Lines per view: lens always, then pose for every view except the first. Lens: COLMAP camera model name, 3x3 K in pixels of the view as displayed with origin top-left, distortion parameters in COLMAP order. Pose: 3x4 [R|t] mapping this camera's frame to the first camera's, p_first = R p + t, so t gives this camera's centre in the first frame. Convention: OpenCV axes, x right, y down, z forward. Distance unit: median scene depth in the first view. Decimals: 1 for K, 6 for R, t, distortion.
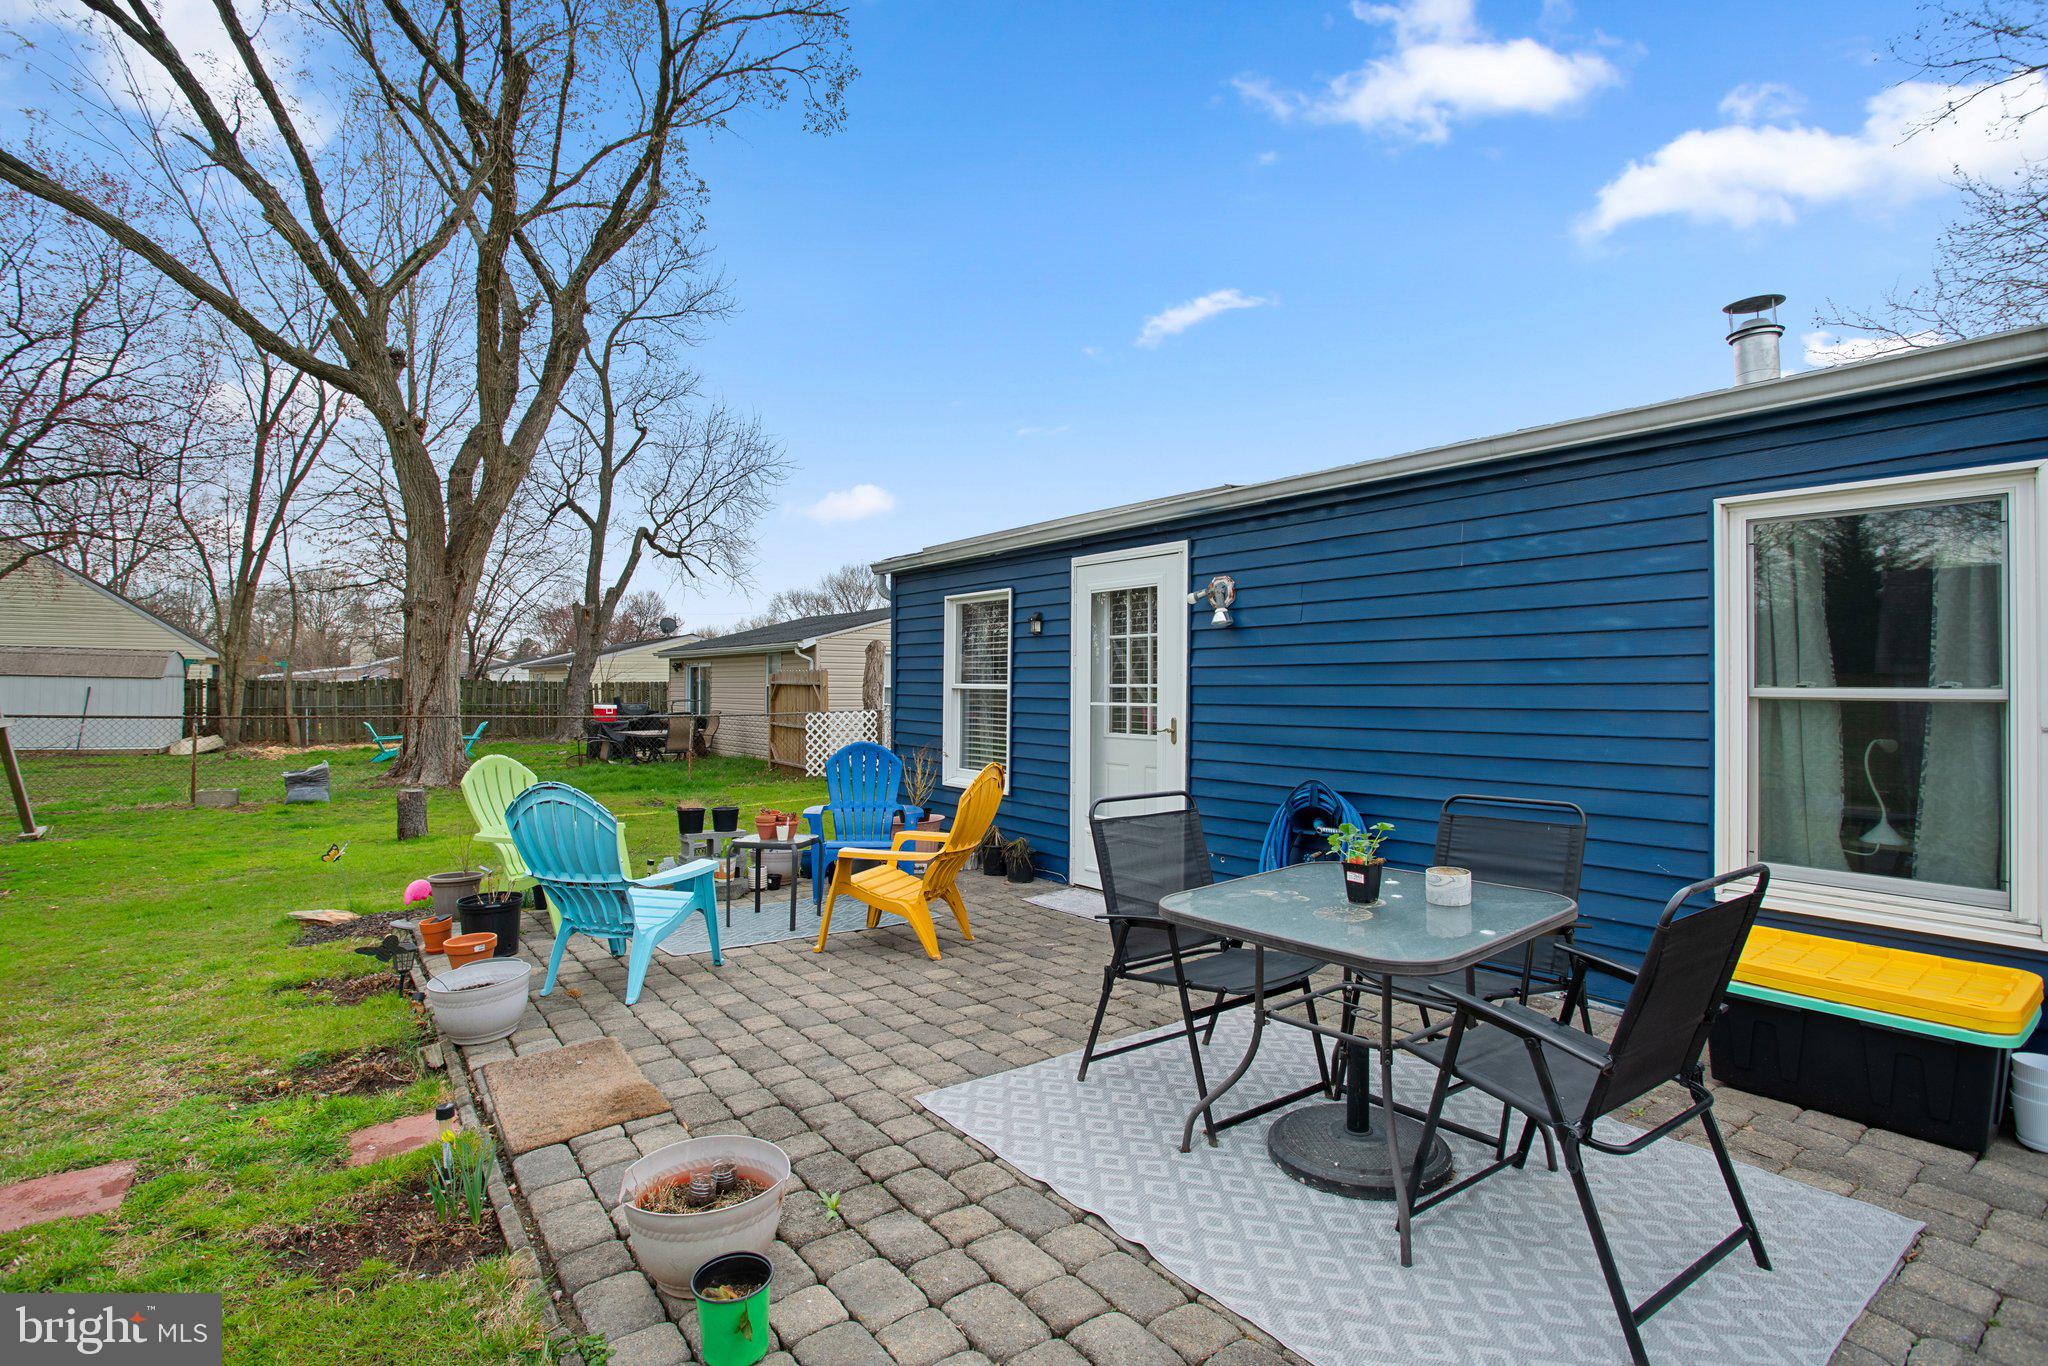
lens RADIAL K [[1023.1, 0, 990.2], [0, 1023.1, 681.2], [0, 0, 1]] dist [-0.041829, 0.011973]
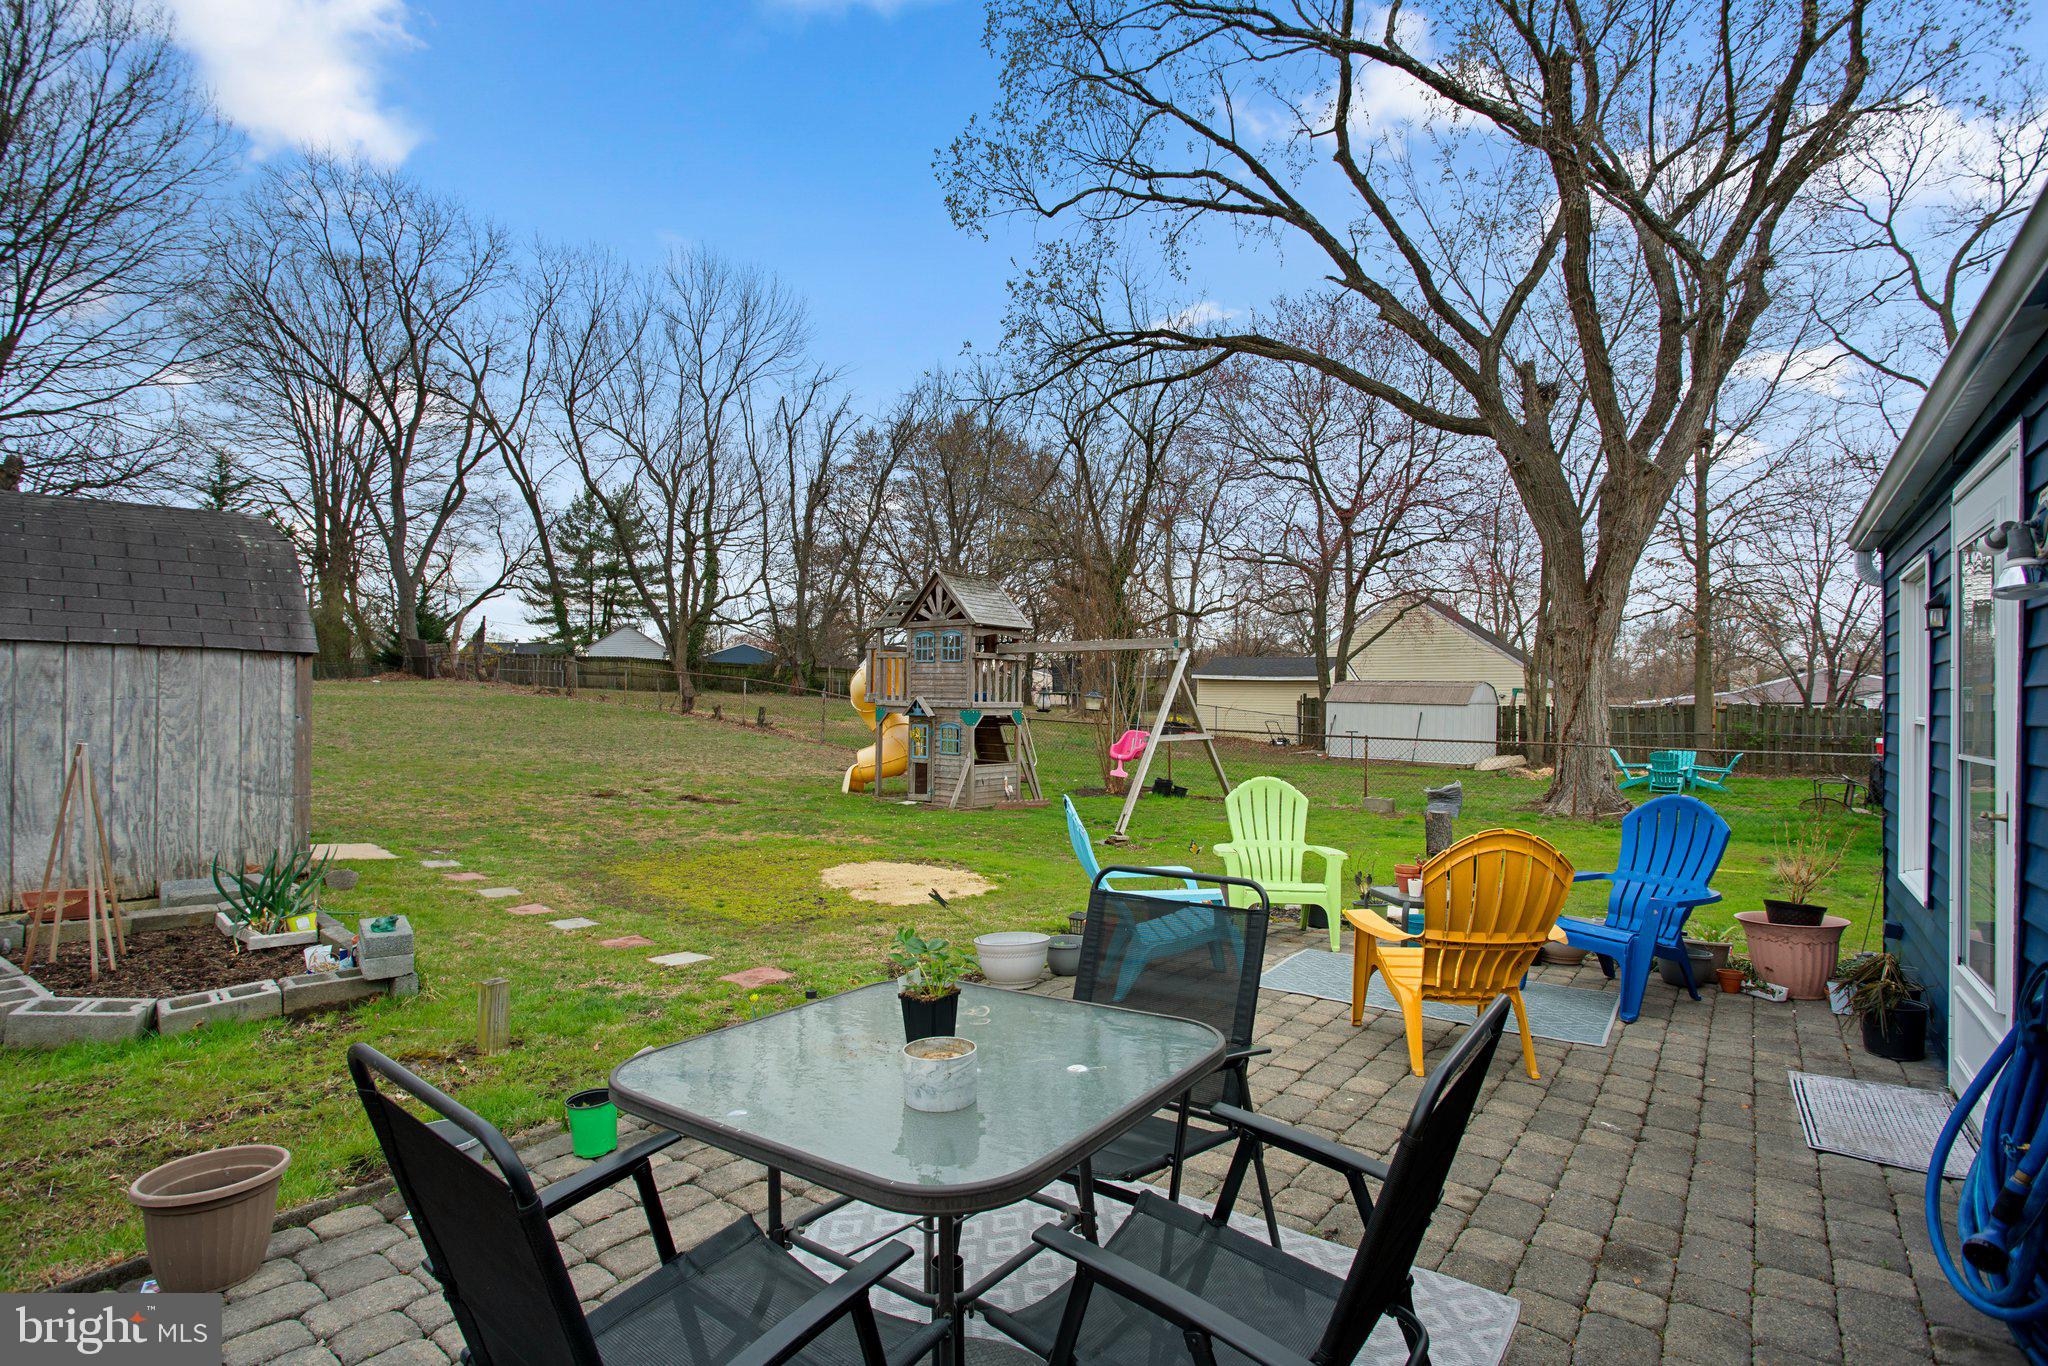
lens RADIAL K [[1023.1, 0, 1025.7], [0, 1023.1, 687.5], [0, 0, 1]] dist [-0.041829, 0.011973]
pose [[0.290082, -0.015960, -0.956869, 0.443048], [-0.004743, 0.999825, -0.018114, -0.000473], [0.956990, 0.009793, 0.289955, 0.377143]]
